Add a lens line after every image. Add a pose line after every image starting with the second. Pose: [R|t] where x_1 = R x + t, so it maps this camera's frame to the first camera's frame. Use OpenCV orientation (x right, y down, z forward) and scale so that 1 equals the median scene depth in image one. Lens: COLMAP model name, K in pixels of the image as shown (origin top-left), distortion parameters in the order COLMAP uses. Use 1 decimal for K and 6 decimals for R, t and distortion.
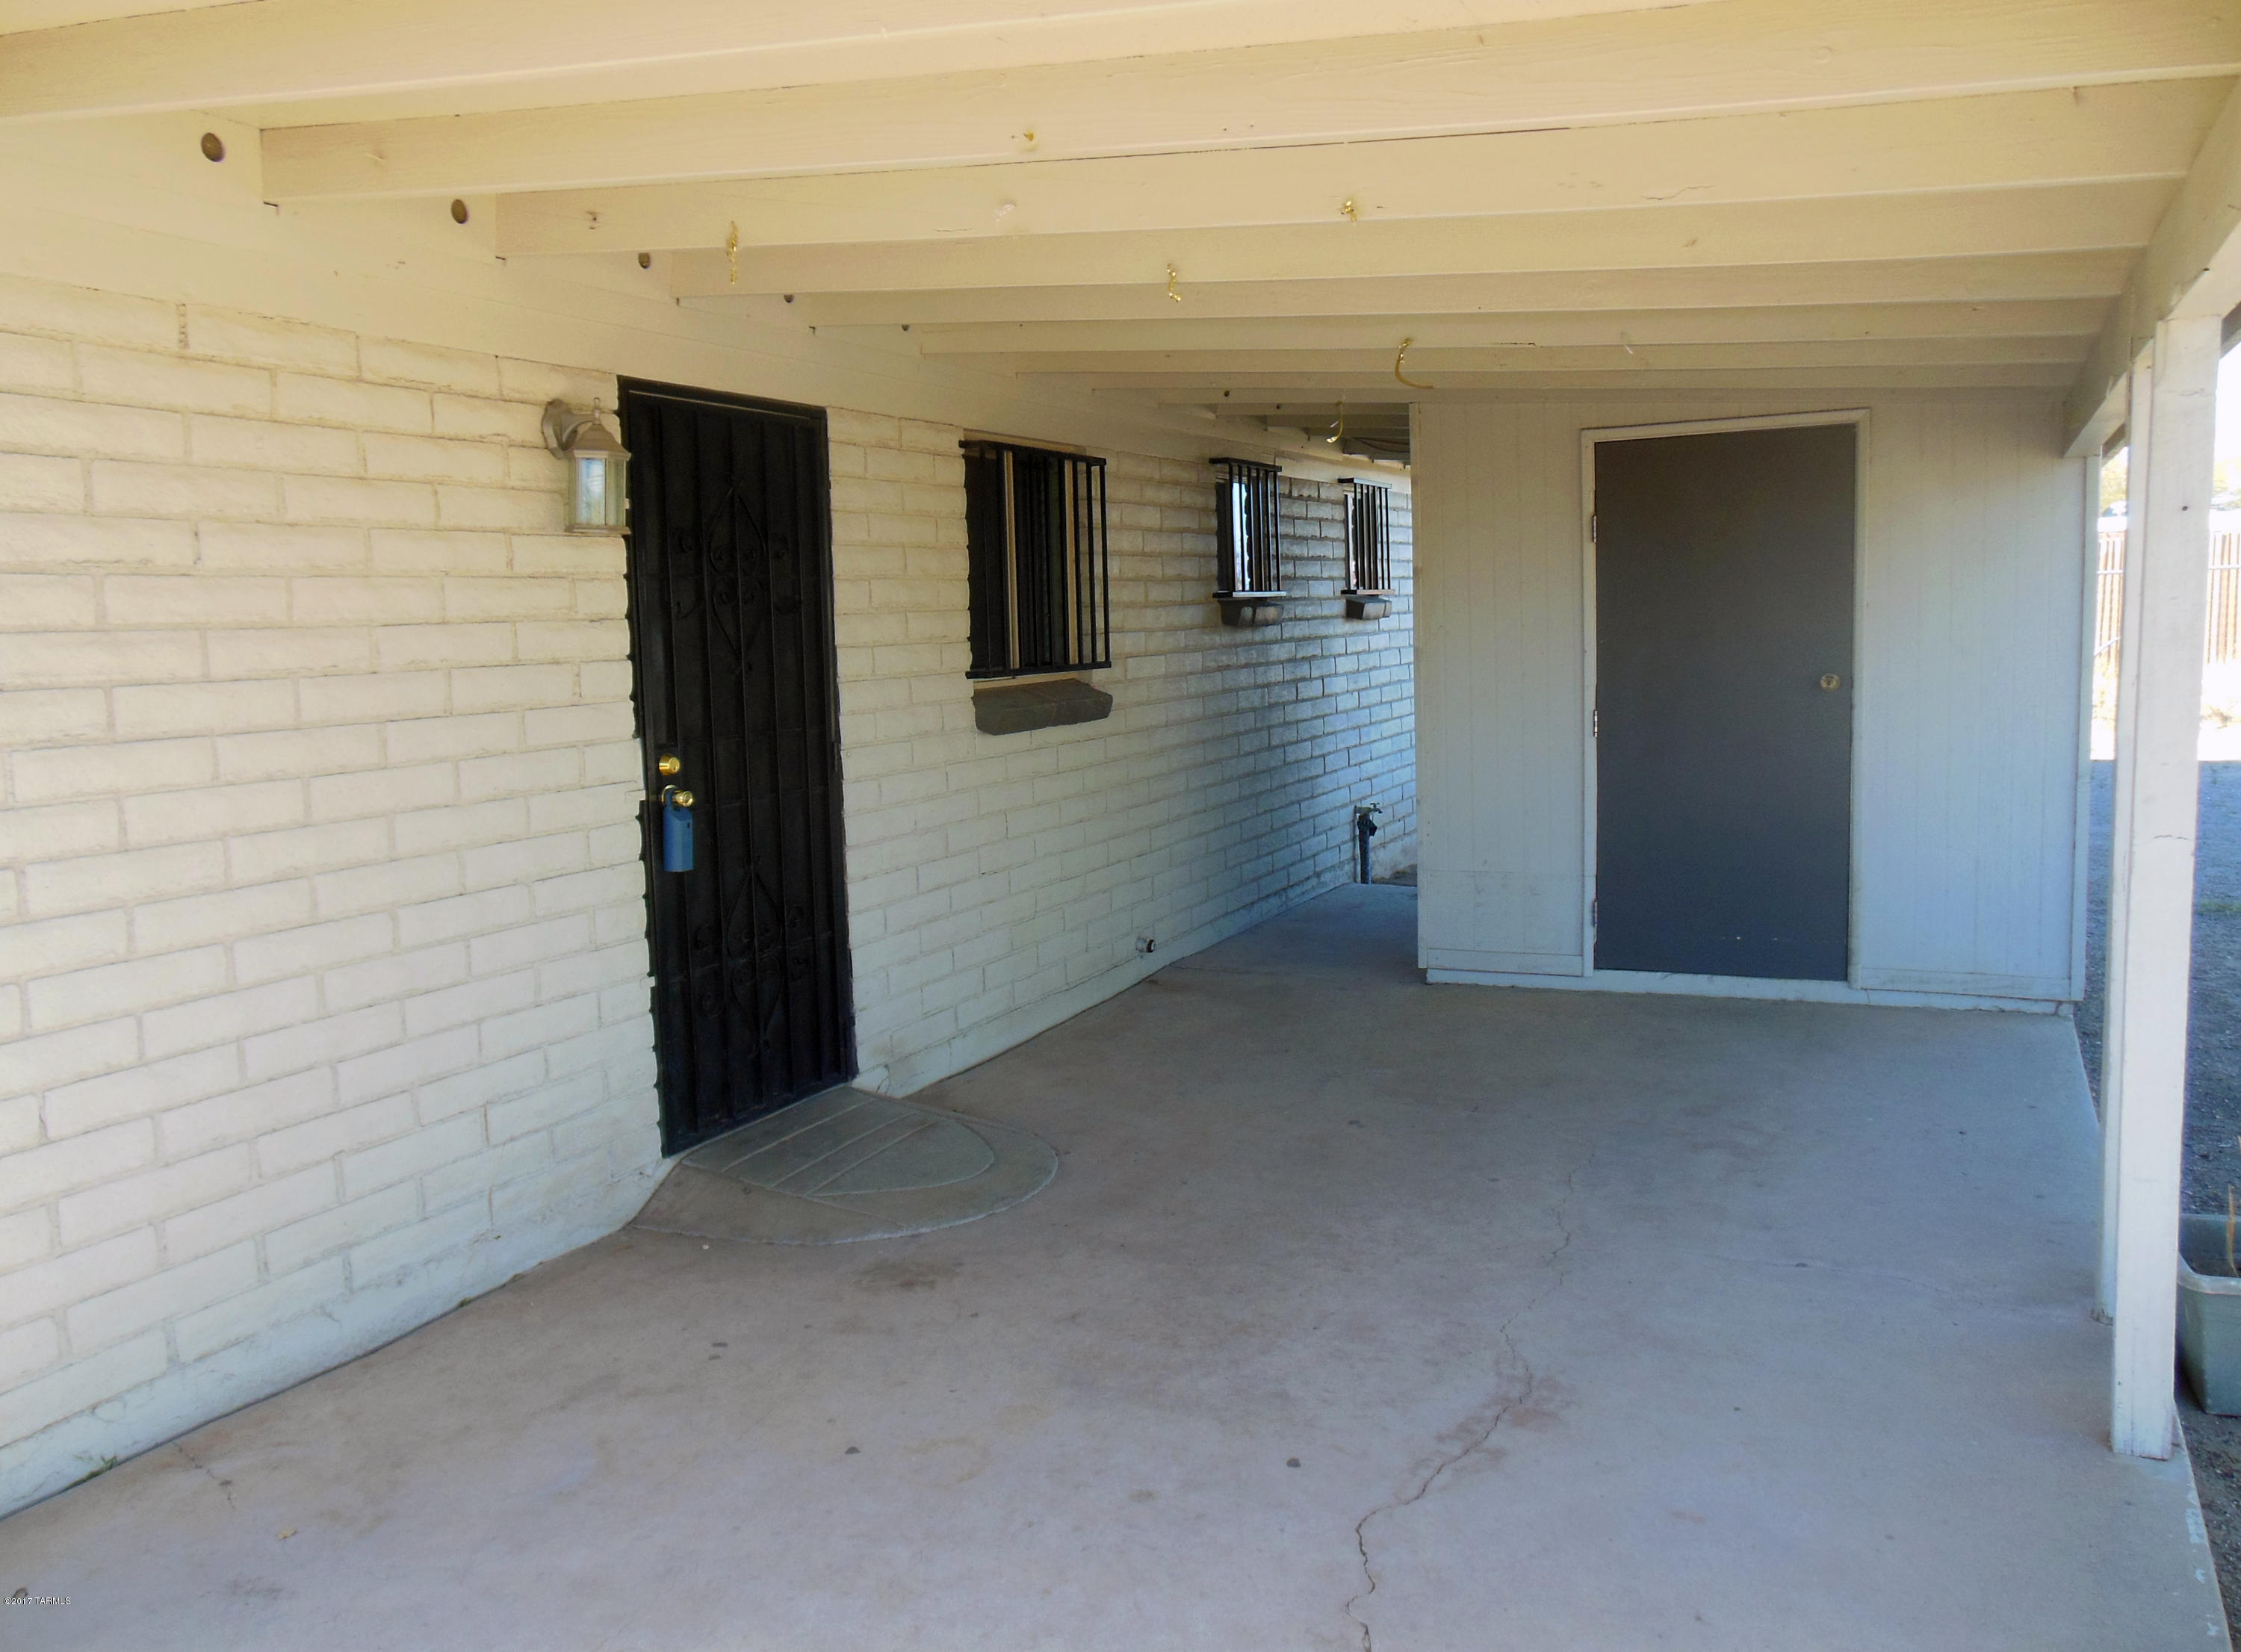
lens RADIAL K [[1701.7, 0, 1124.6], [0, 1701.7, 833.8], [0, 0, 1]] dist [-0.062893, 0.085308]
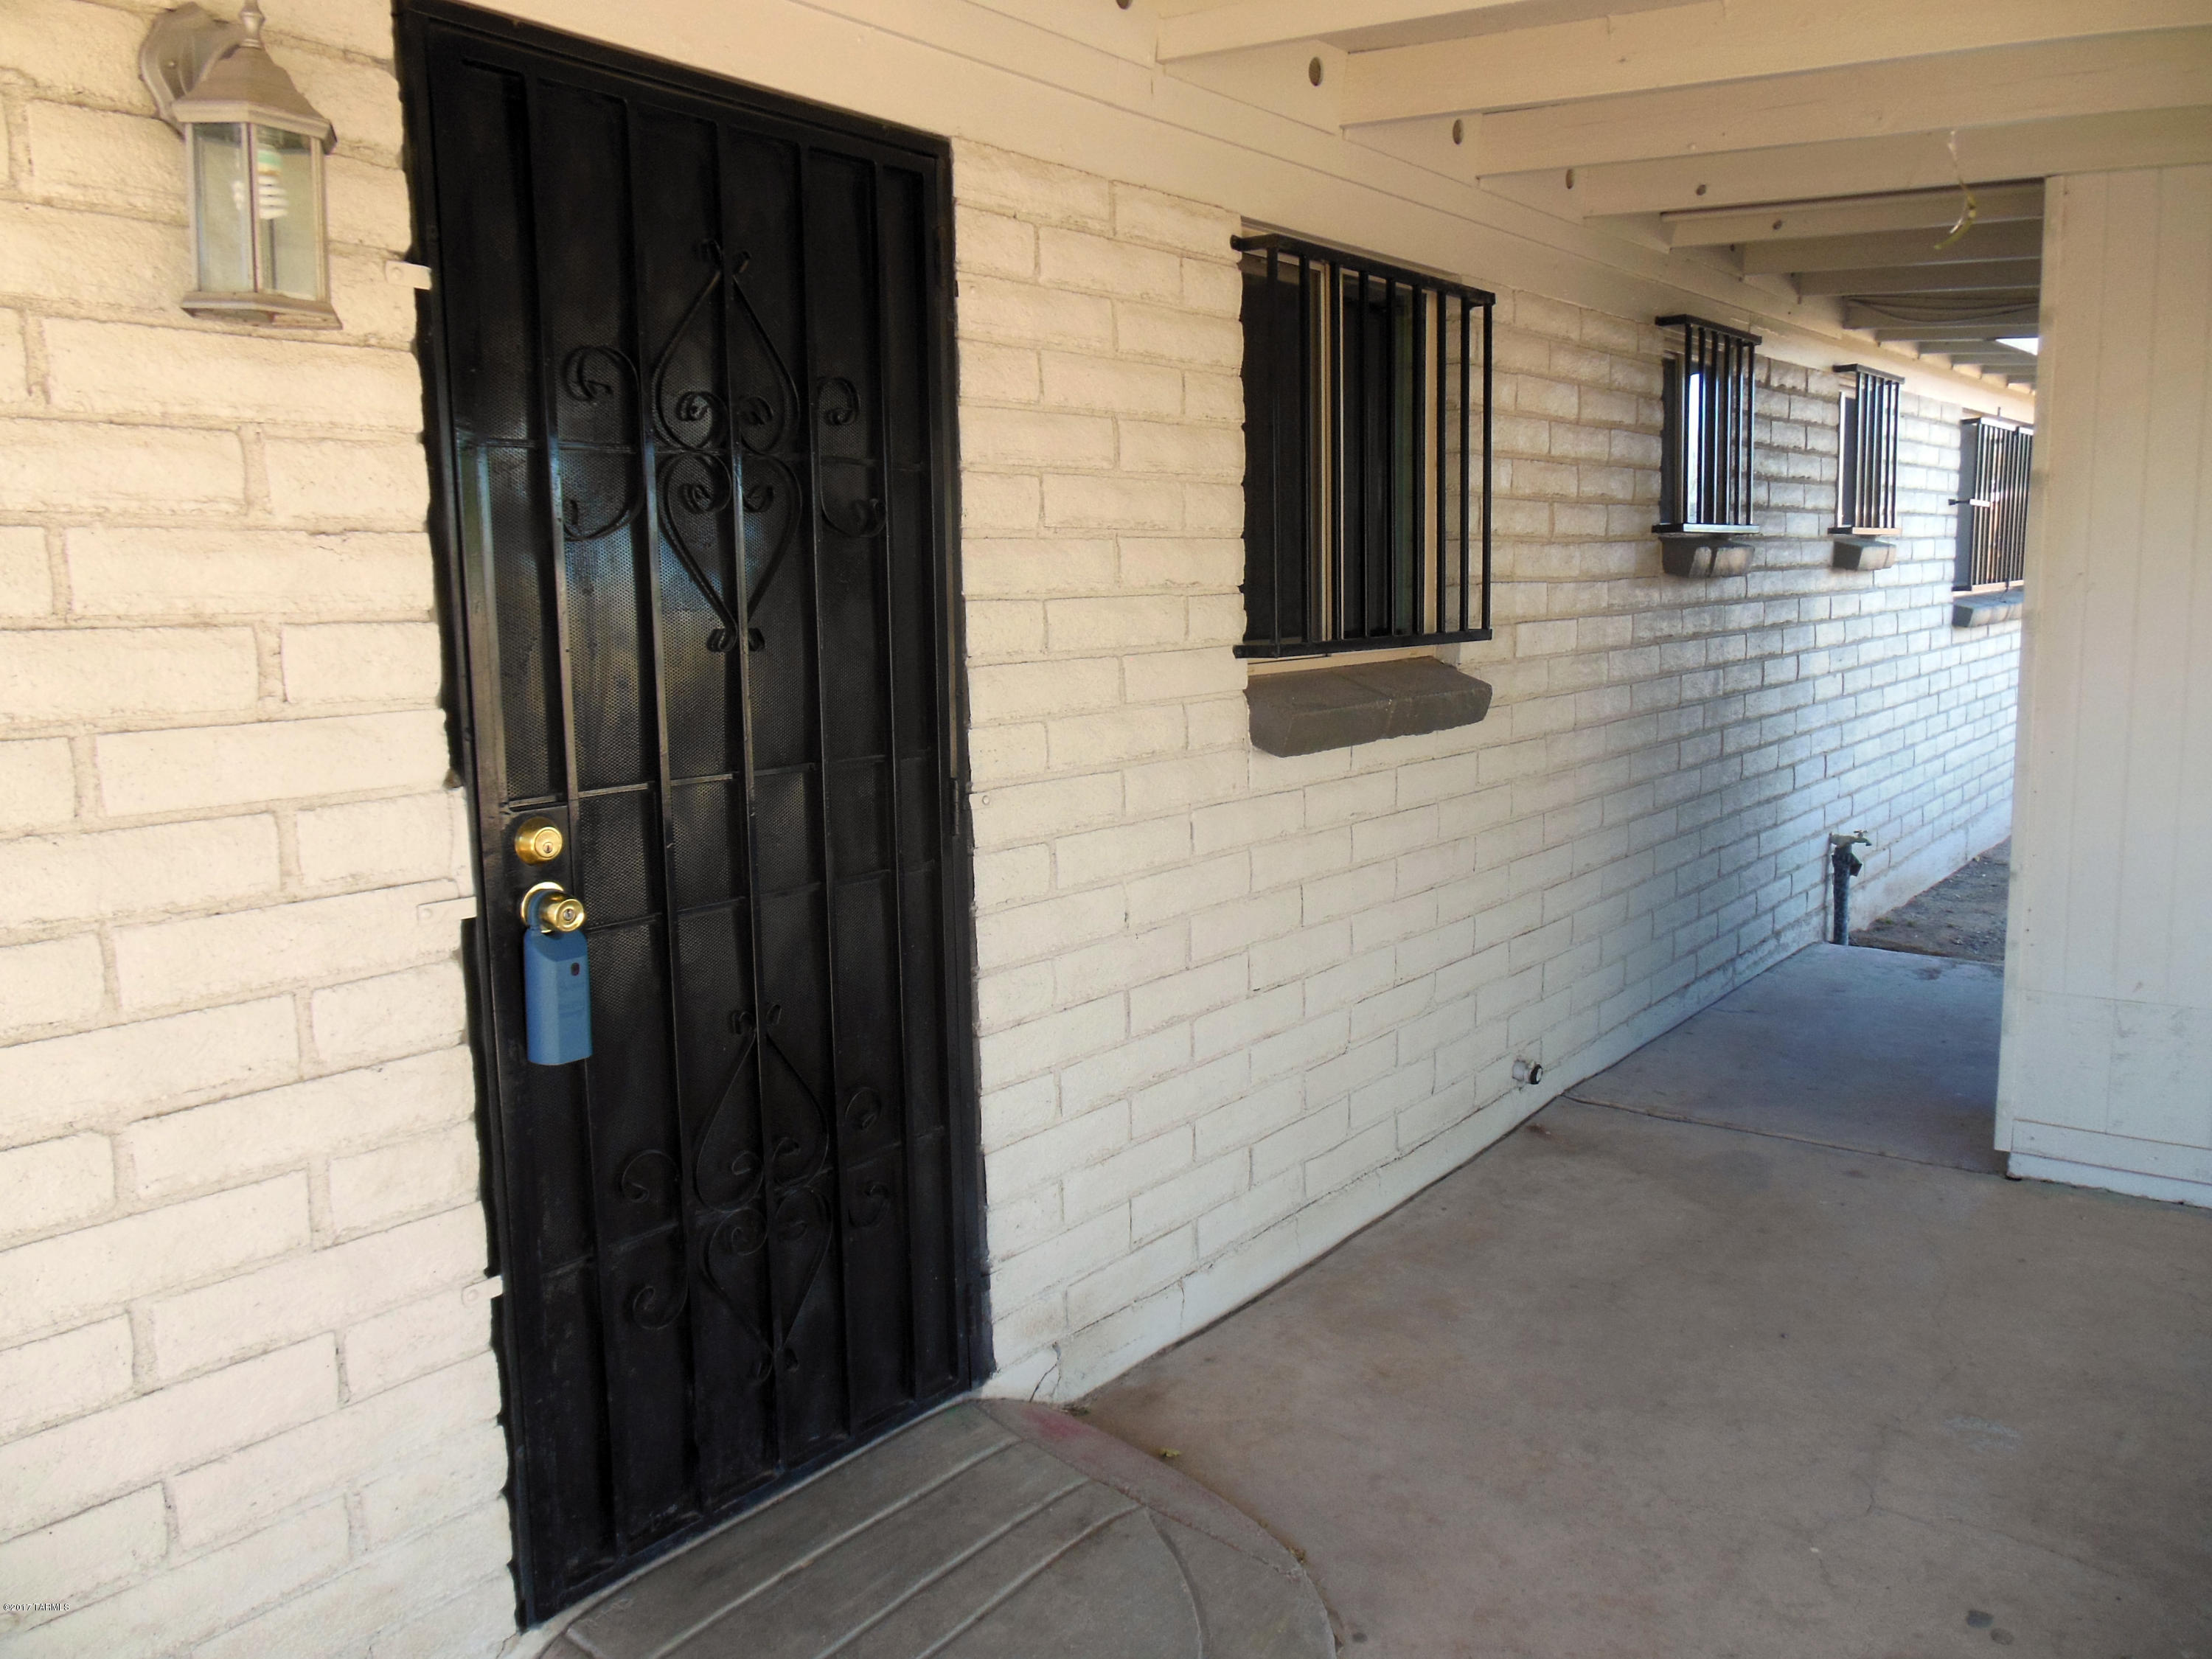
lens RADIAL K [[1679.8, 0, 1081.0], [0, 1679.8, 775.5], [0, 0, 1]] dist [-0.062893, 0.085308]
pose [[0.970764, 0.037491, -0.237092, -0.008179], [-0.038932, 0.999241, -0.001394, -0.051765], [0.236859, 0.010583, 0.971486, 0.467779]]
